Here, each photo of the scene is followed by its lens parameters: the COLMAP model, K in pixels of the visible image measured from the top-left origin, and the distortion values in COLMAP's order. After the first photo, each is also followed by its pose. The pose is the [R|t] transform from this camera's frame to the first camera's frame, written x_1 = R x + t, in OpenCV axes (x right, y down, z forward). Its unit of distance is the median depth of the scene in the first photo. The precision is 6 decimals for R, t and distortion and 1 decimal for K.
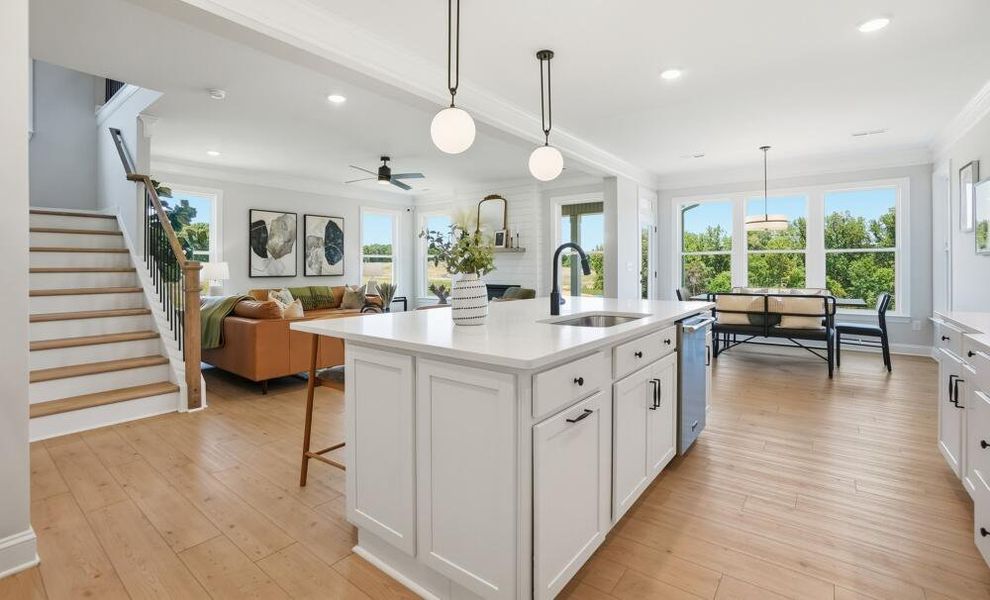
lens RADIAL K [[449.8, 0, 495.5], [0, 449.8, 266.9], [0, 0, 1]] dist [-0.045978, 0.000042]
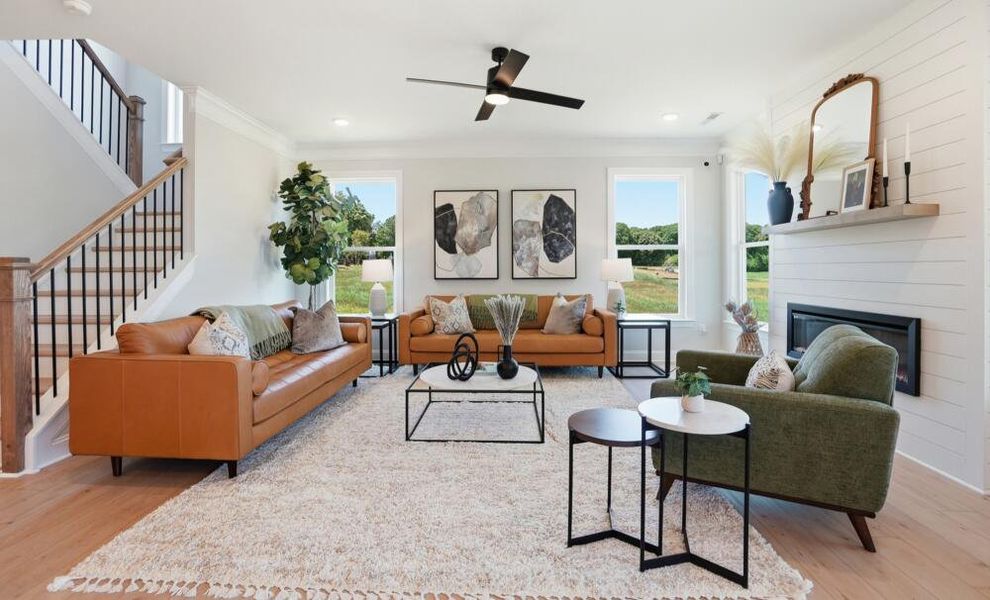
lens RADIAL K [[449.8, 0, 495.5], [0, 449.8, 266.9], [0, 0, 1]] dist [-0.045978, 0.000042]
pose [[0.590731, 0.000379, -0.806868, 0.121380], [0.004158, 0.999985, 0.003514, -0.000346], [0.806858, -0.005431, 0.590721, 0.555222]]
